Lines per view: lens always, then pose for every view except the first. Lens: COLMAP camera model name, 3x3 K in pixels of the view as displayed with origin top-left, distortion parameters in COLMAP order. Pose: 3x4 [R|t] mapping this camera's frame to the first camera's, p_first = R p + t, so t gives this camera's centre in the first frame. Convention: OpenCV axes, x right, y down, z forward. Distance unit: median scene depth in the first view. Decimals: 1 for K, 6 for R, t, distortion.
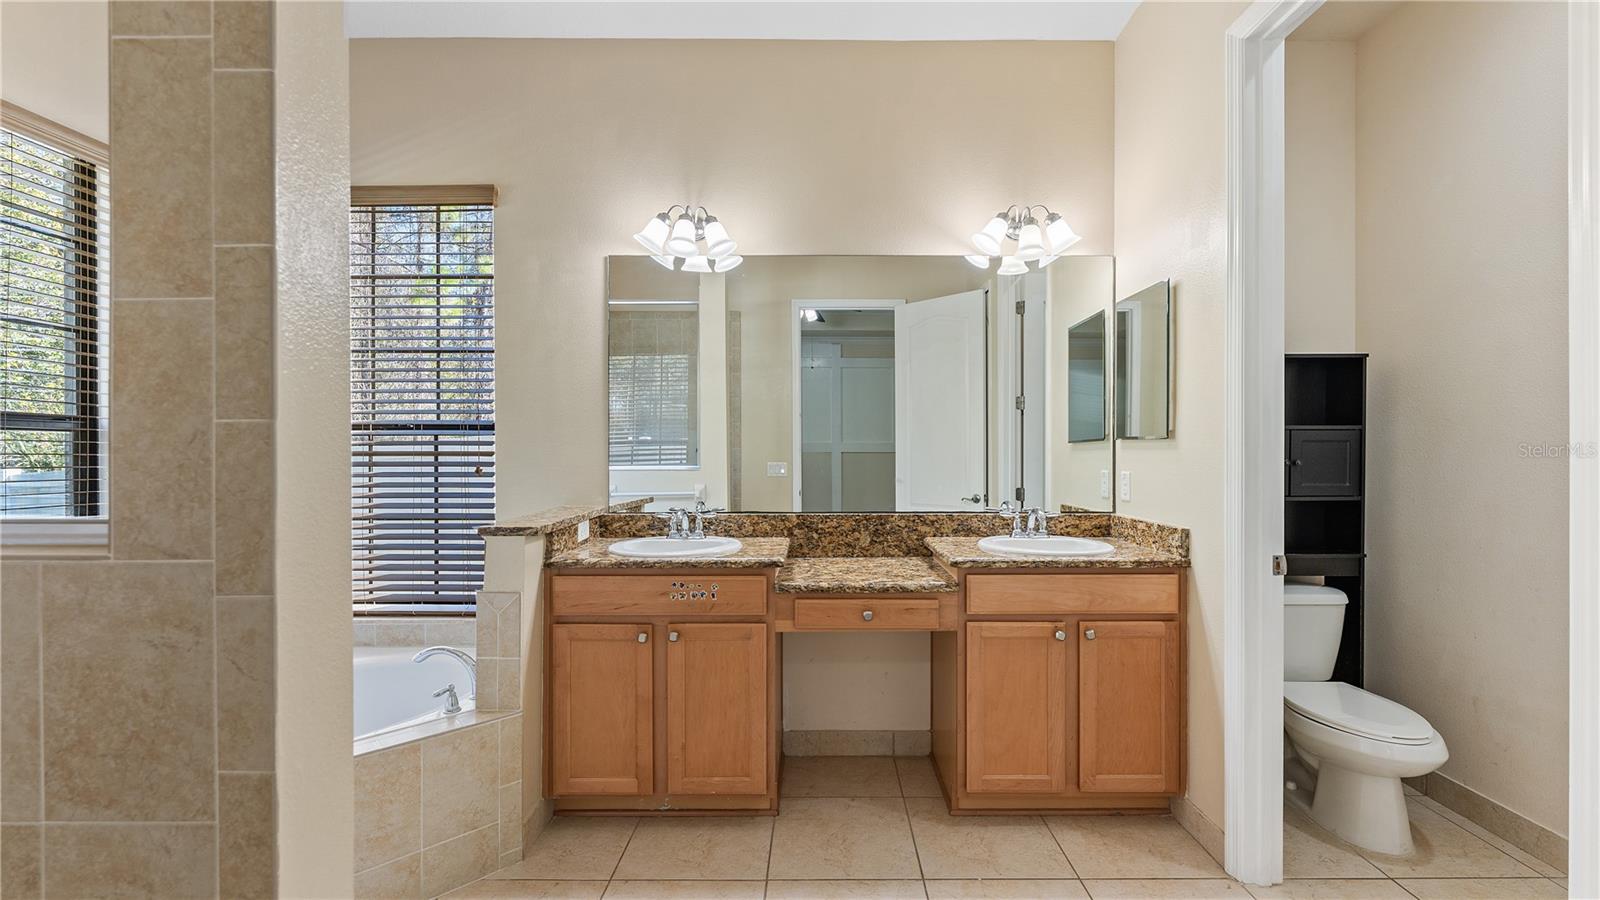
lens RADIAL K [[639.4, 0, 812.5], [0, 639.4, 455.4], [0, 0, 1]] dist [-0.000058, 0.000057]
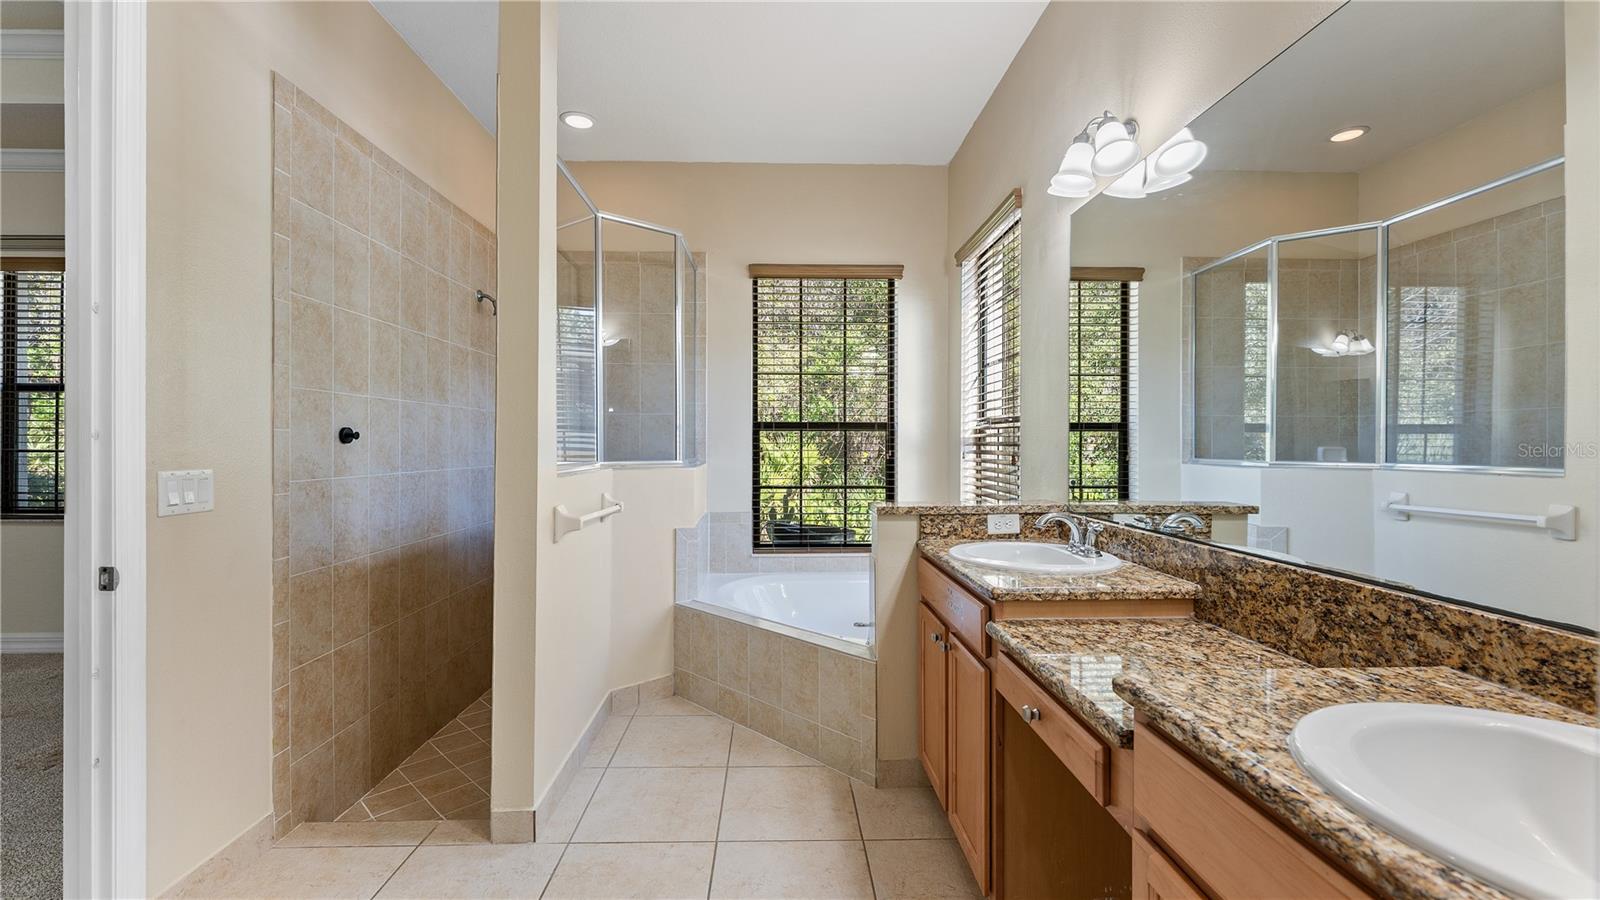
lens RADIAL K [[639.4, 0, 791.1], [0, 639.4, 441.6], [0, 0, 1]] dist [-0.000058, 0.000057]
pose [[0.041219, -0.001054, -0.999150, 0.590783], [-0.005644, 0.999983, -0.001287, -0.002650], [0.999134, 0.005692, 0.041212, 0.649290]]
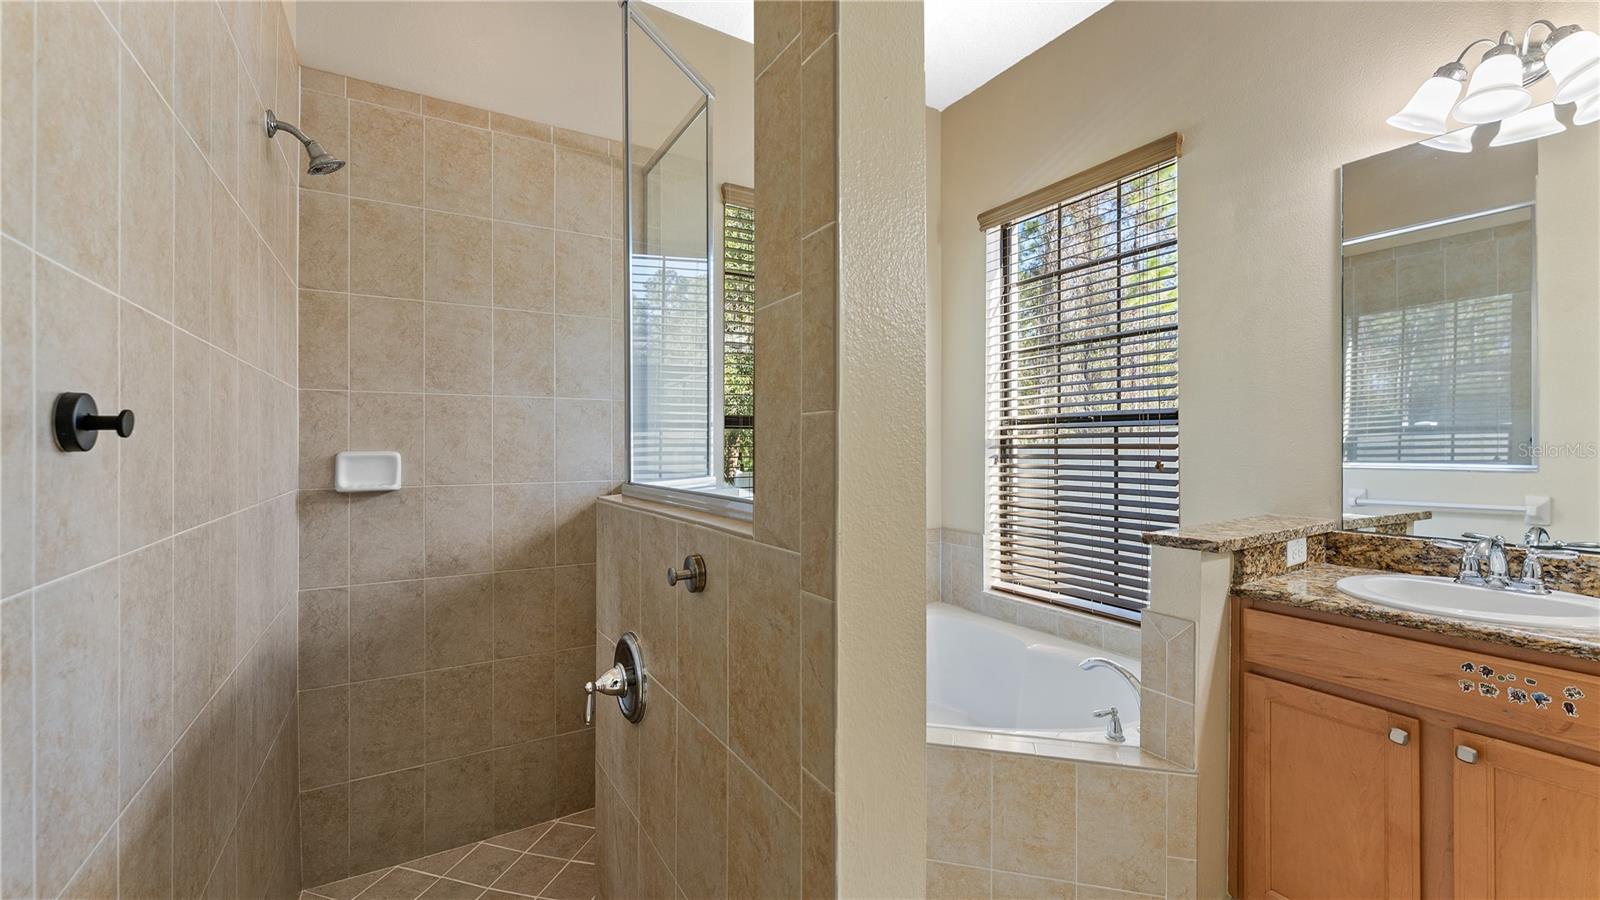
lens RADIAL K [[639.4, 0, 811.9], [0, 639.4, 447.2], [0, 0, 1]] dist [-0.000058, 0.000057]
pose [[0.518616, 0.000437, -0.855007, -0.022154], [-0.001093, 0.999999, -0.000152, -0.000761], [0.855006, 0.001014, 0.518616, 0.152210]]
